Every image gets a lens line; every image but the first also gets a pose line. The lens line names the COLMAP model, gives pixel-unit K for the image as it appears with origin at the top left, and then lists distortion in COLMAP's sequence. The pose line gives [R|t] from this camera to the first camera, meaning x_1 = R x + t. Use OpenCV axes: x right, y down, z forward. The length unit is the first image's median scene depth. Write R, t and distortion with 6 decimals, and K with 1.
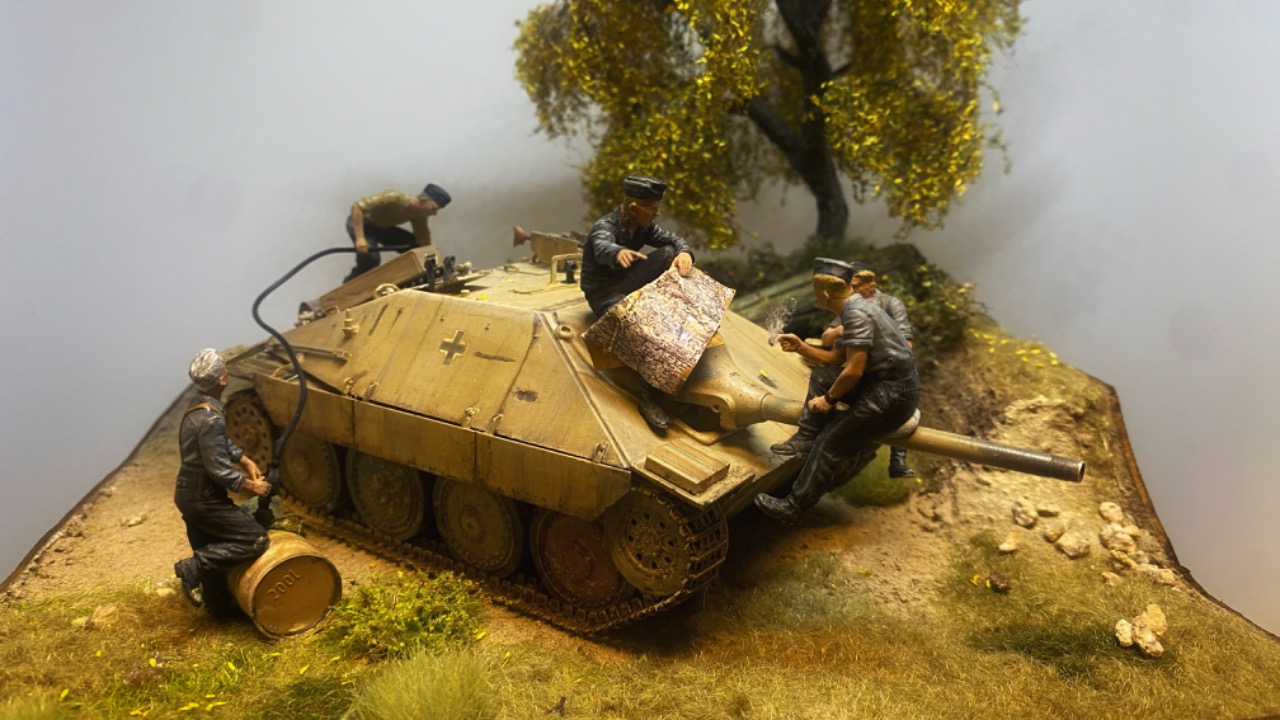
lens RADIAL K [[1016.0, 0, 640.0], [0, 1016.0, 360.0], [0, 0, 1]] dist [0.097092, -0.313504]
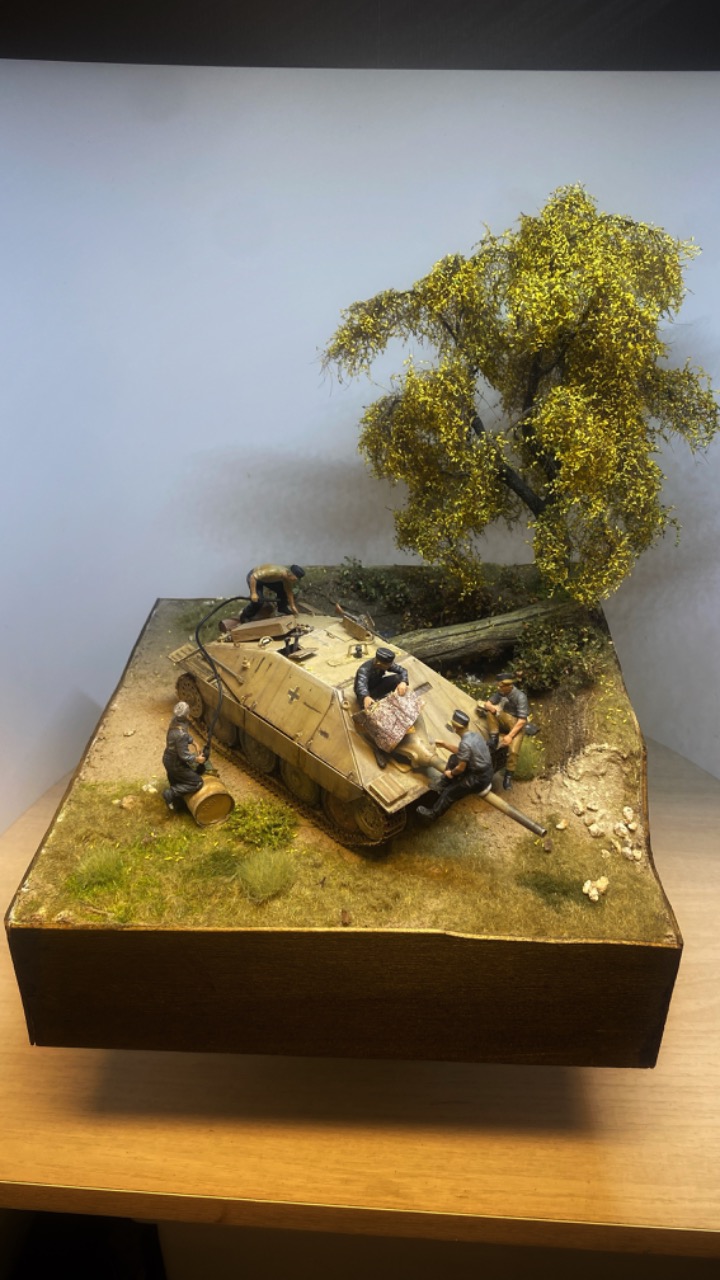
lens RADIAL K [[1005.7, 0, 360.0], [0, 1005.7, 640.0], [0, 0, 1]] dist [0.202832, -0.711233]
pose [[0.982862, 0.124343, -0.136092, 0.205831], [-0.086865, 0.963552, 0.253028, -0.640234], [0.162594, -0.236870, 0.957839, -0.875532]]
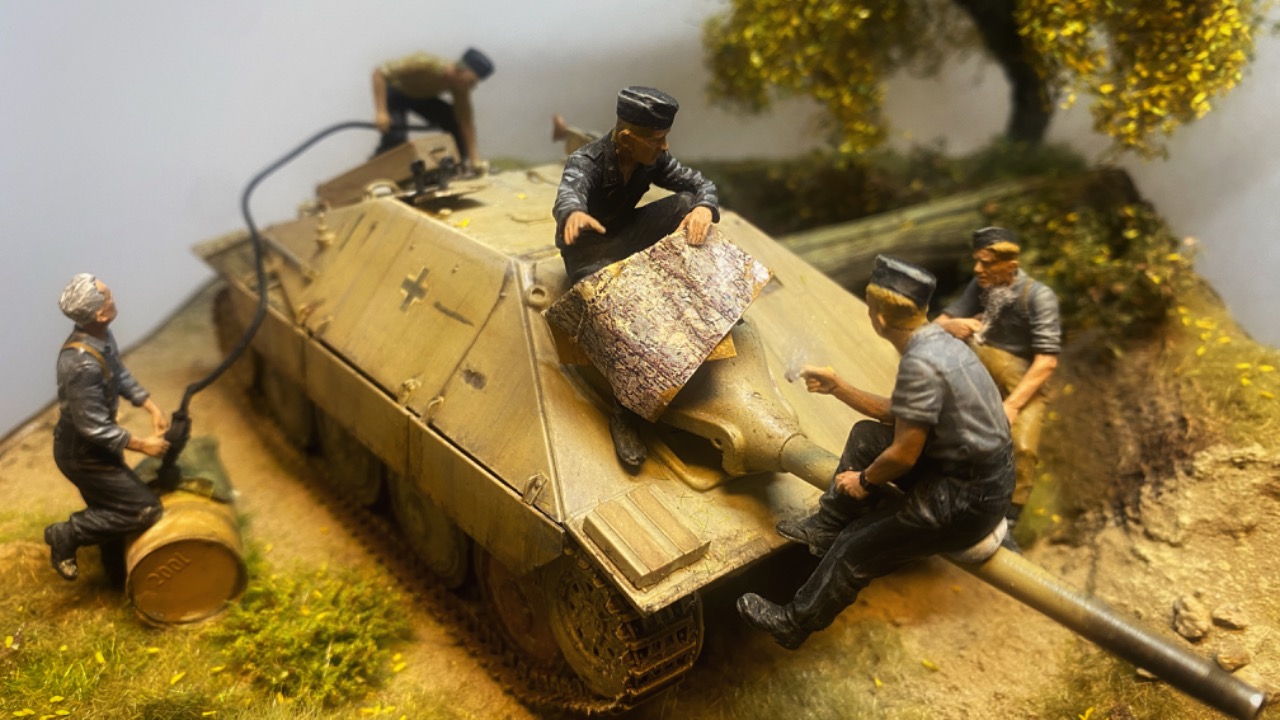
lens RADIAL K [[1019.8, 0, 609.6], [0, 1019.8, 354.3], [0, 0, 1]] dist [-0.011775, -0.010116]
pose [[0.966804, 0.133125, -0.218098, 0.131062], [-0.096697, 0.980695, 0.169963, -0.108635], [0.236514, -0.143232, 0.961013, 0.297519]]
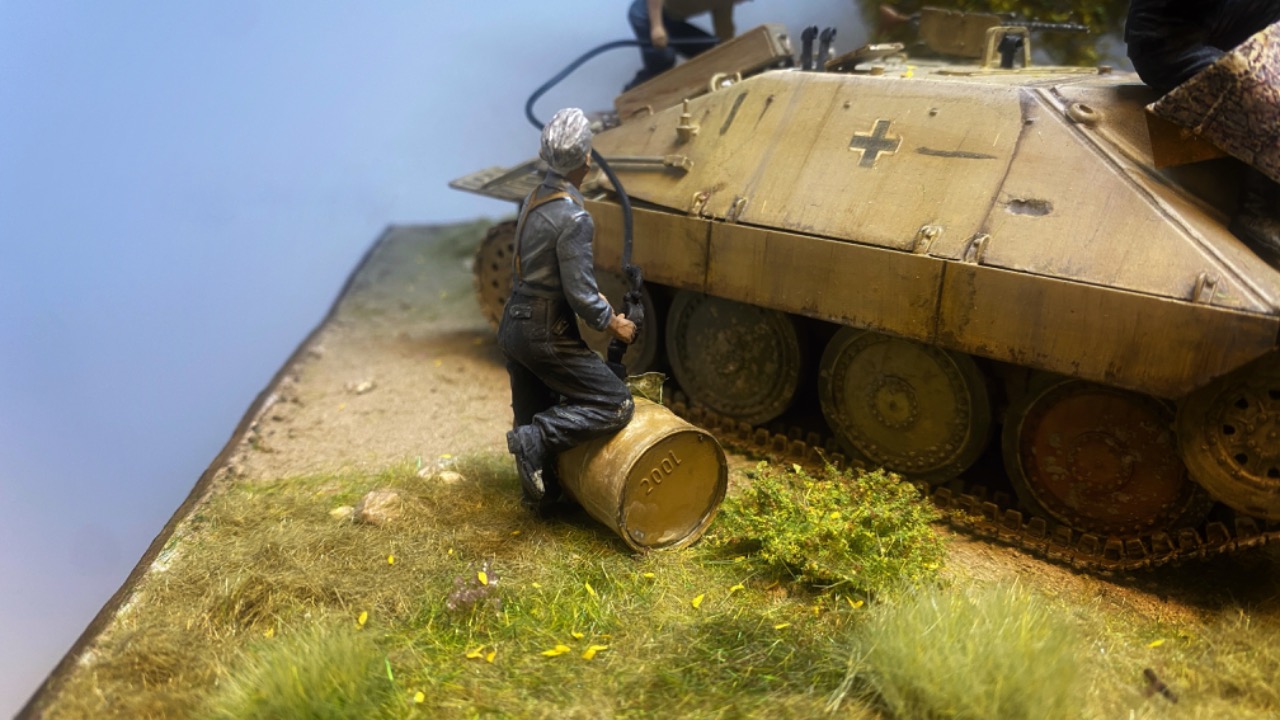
lens RADIAL K [[1022.3, 0, 610.1], [0, 1022.3, 356.0], [0, 0, 1]] dist [0.011320, -0.065509]
pose [[0.995606, 0.045248, -0.081987, -0.297641], [-0.039728, 0.996911, 0.067758, 0.089748], [0.084799, -0.064203, 0.994327, 0.302868]]
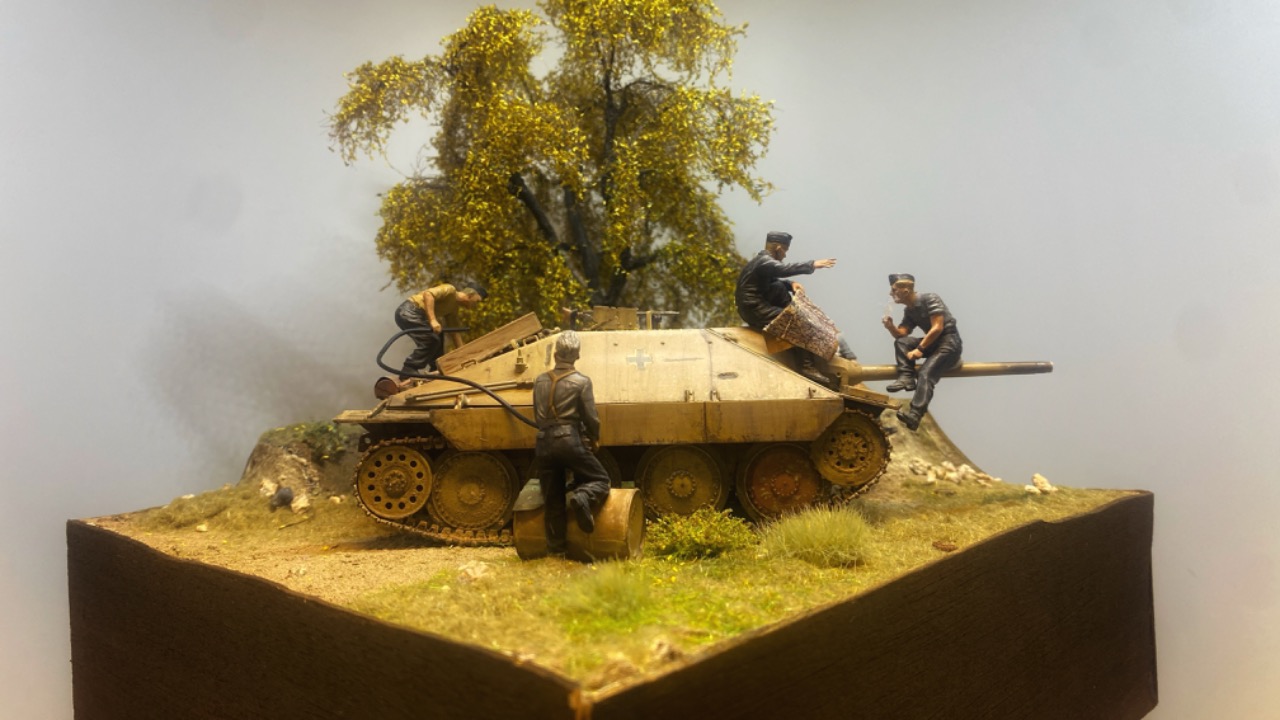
lens RADIAL K [[1005.7, 0, 627.8], [0, 1005.7, 360.5], [0, 0, 1]] dist [0.202832, -0.711233]
pose [[0.805458, -0.002768, 0.592647, -0.991058], [0.175635, 0.956183, -0.234236, 0.299682], [-0.566030, 0.292757, 0.770651, -0.016270]]
